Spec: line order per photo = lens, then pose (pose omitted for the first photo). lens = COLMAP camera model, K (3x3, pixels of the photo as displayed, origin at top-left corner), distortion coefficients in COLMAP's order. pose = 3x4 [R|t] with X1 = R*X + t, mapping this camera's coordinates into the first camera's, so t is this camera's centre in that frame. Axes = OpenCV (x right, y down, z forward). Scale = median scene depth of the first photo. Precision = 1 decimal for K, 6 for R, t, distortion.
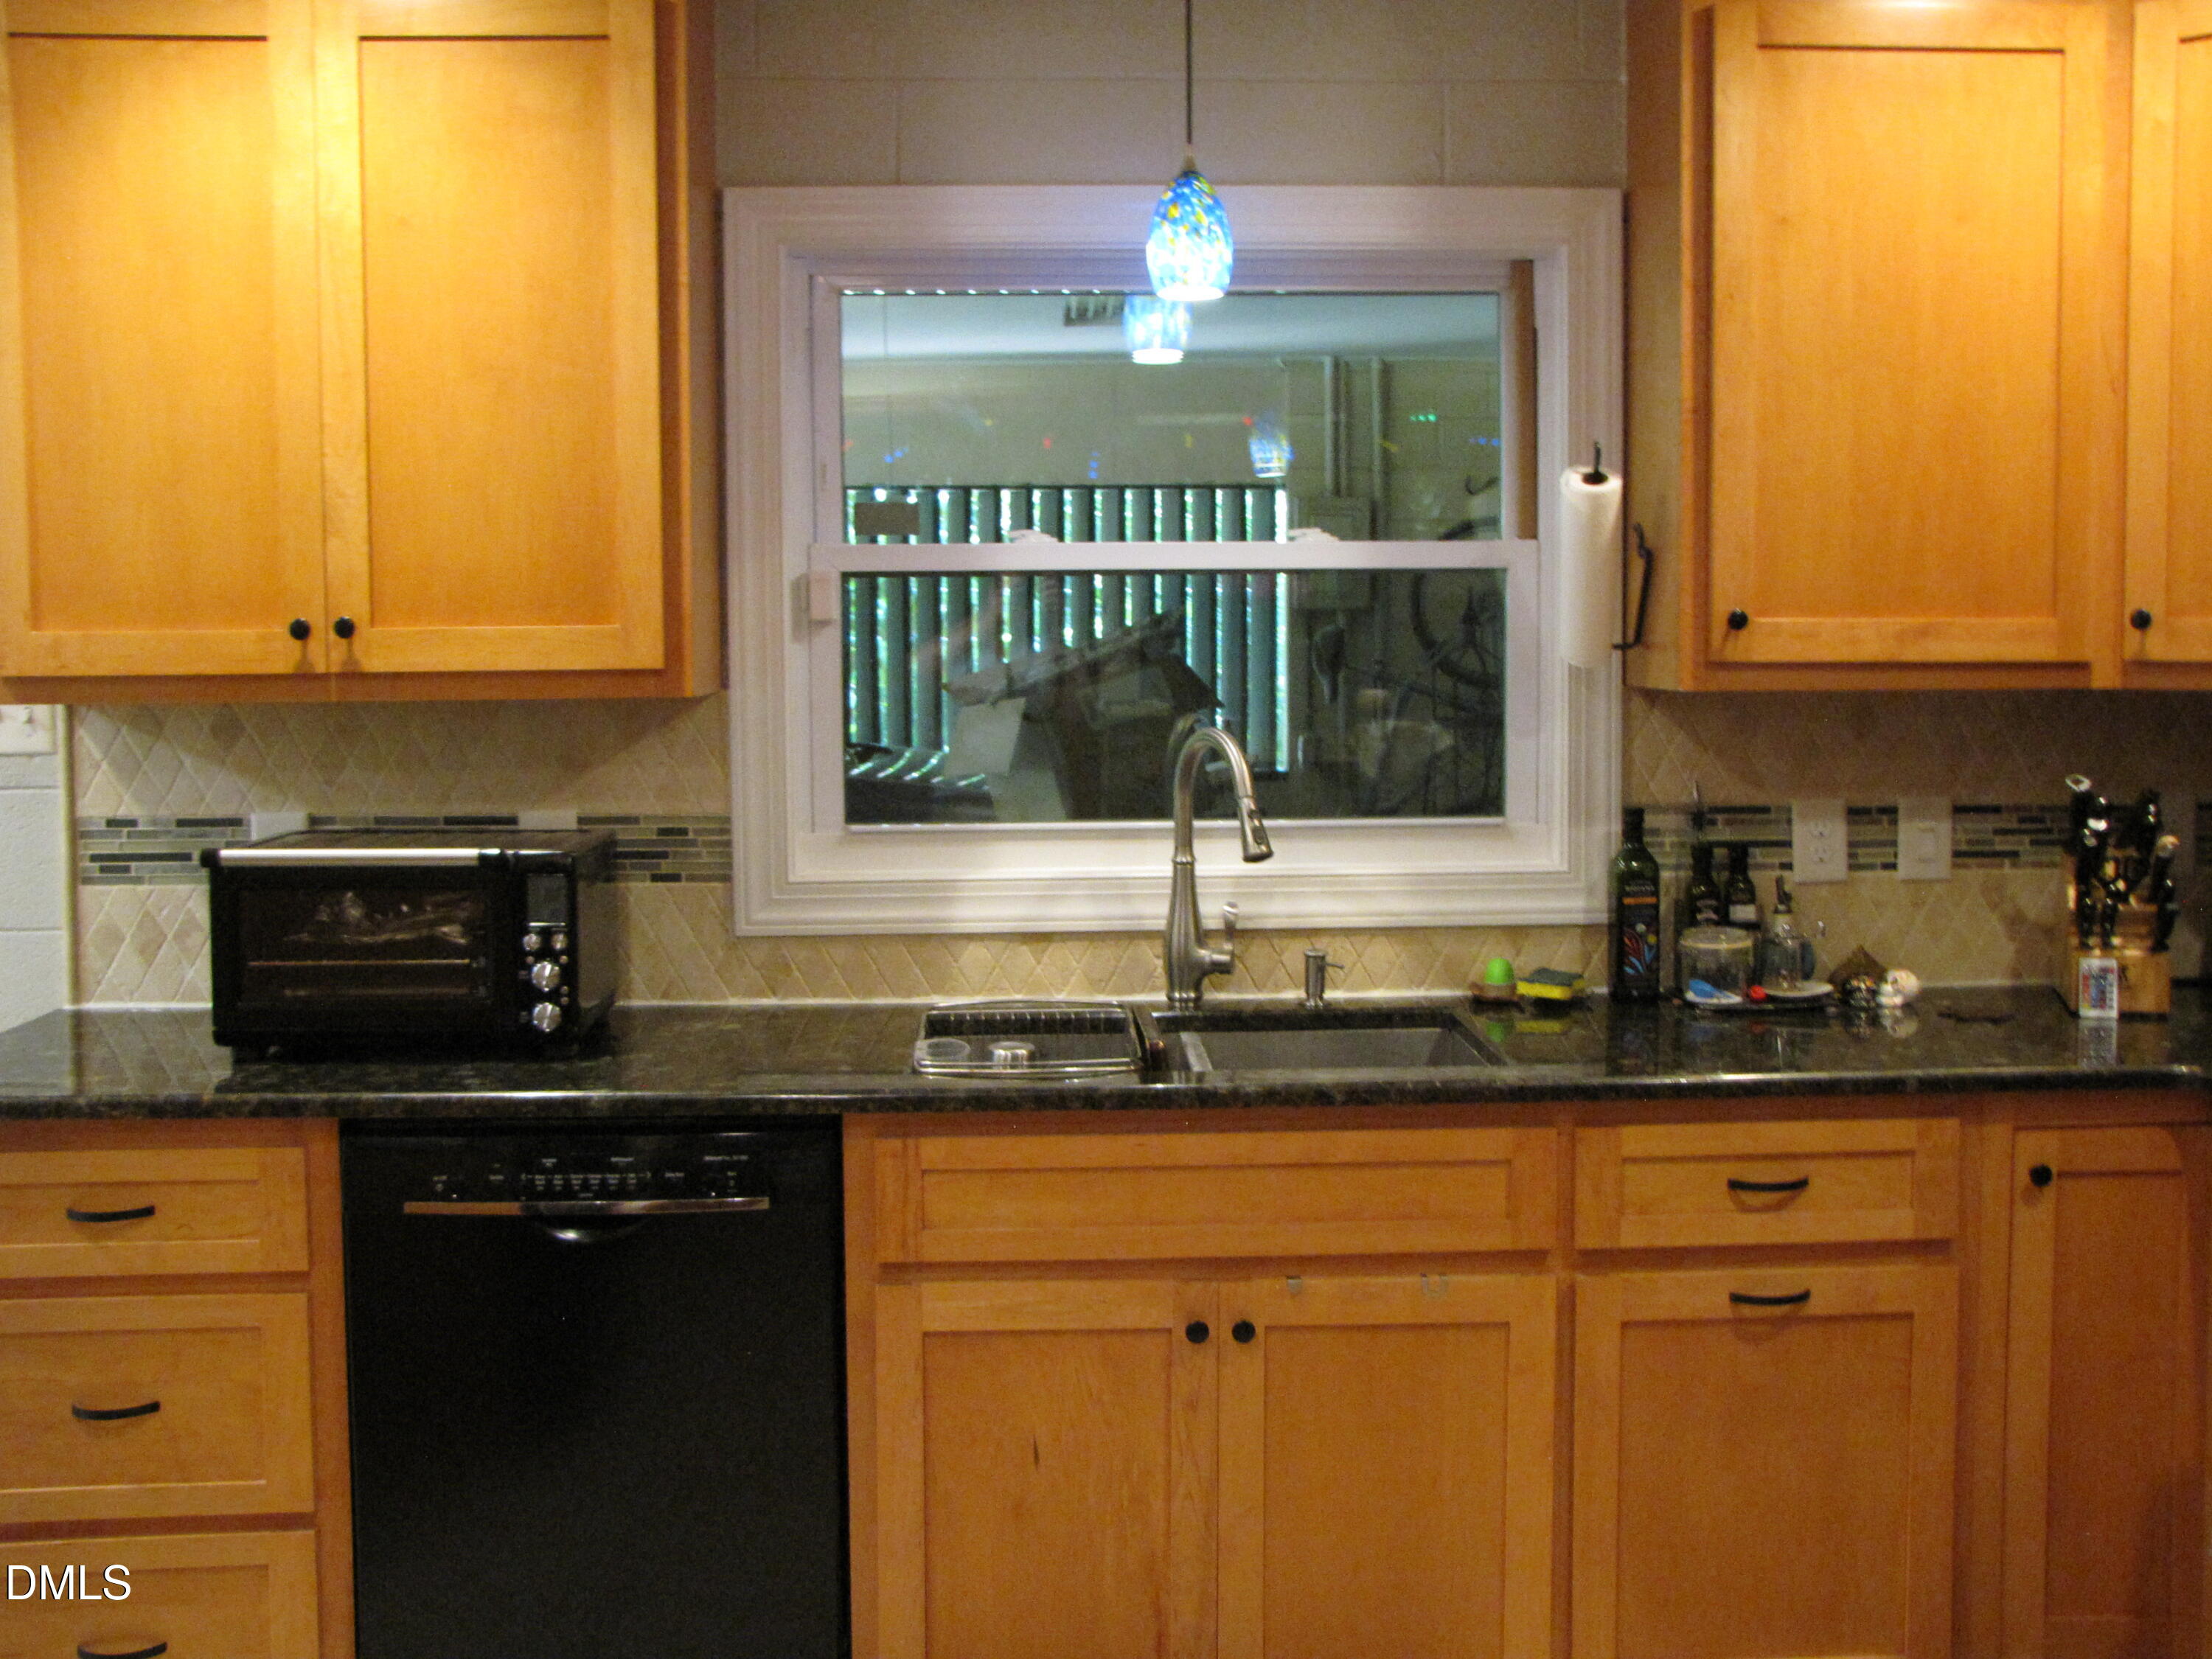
lens RADIAL K [[2392.9, 0, 1107.8], [0, 2392.9, 826.1], [0, 0, 1]] dist [0.004075, 0.000000]
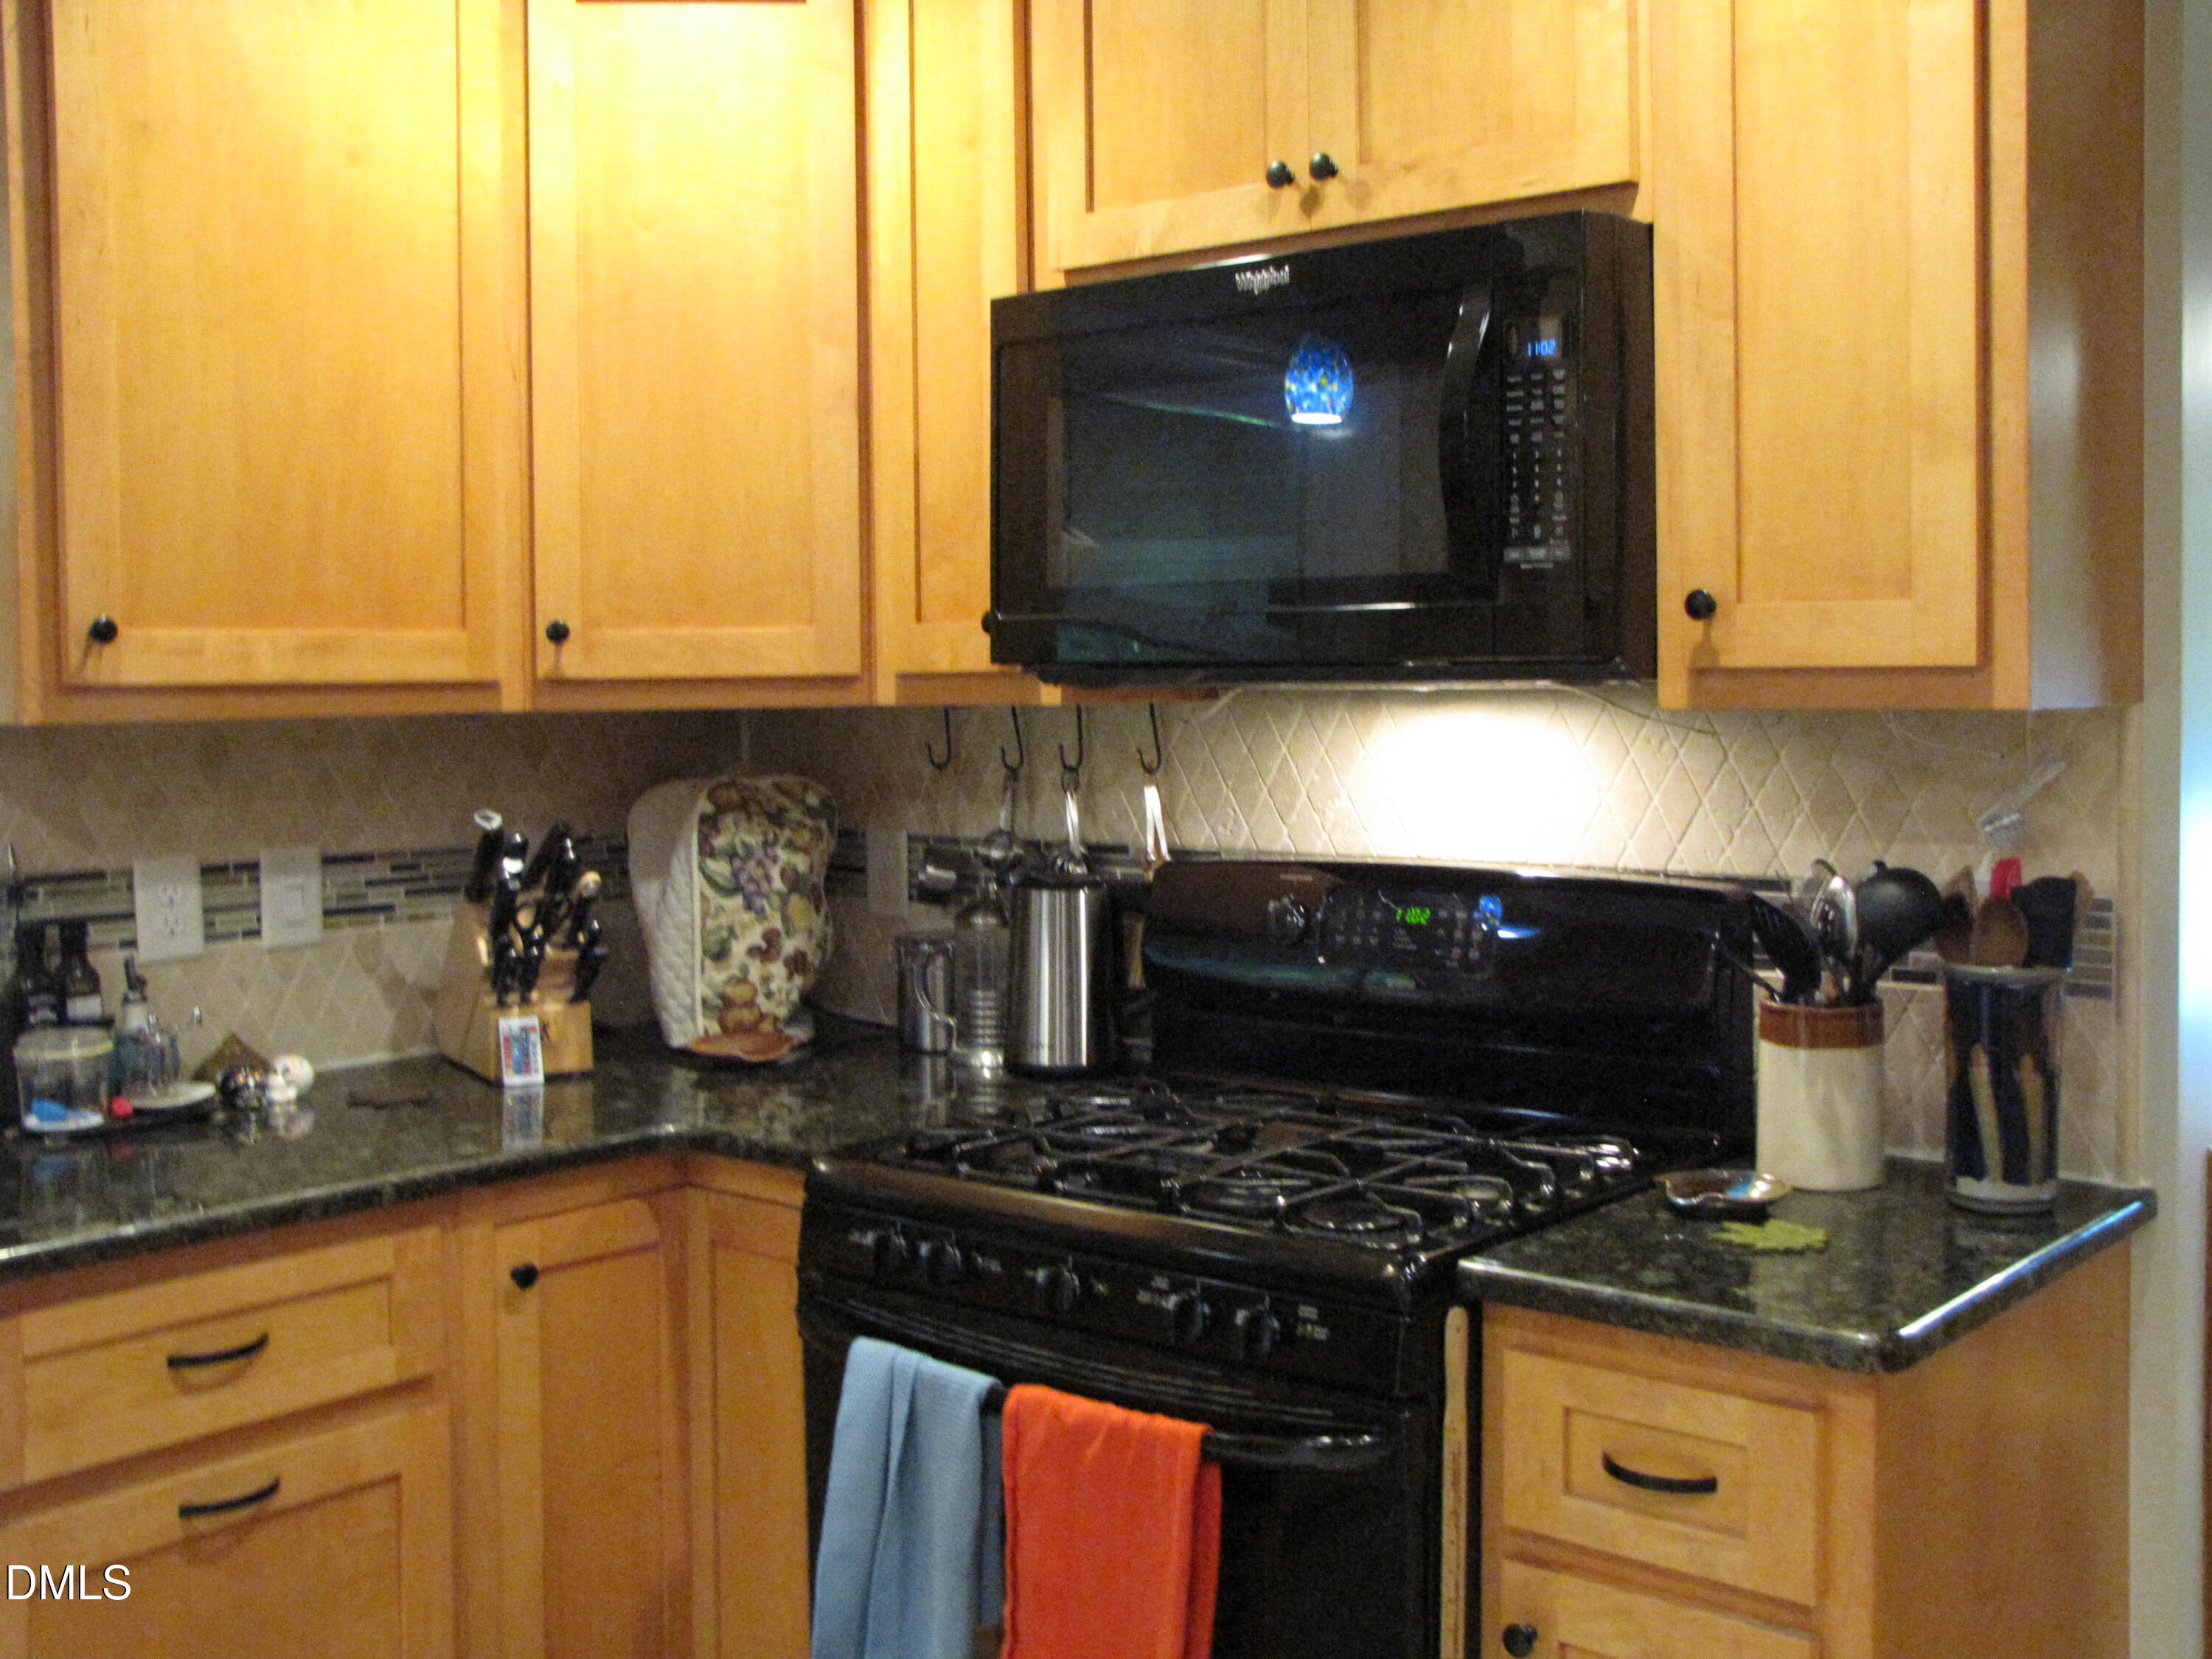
lens RADIAL K [[2392.9, 0, 1043.3], [0, 2392.9, 776.2], [0, 0, 1]] dist [0.004075, 0.000000]
pose [[0.694684, -0.033129, 0.718552, -0.080470], [0.068750, 0.997424, -0.020480, -0.001848], [-0.716022, 0.063627, 0.695172, 0.231787]]
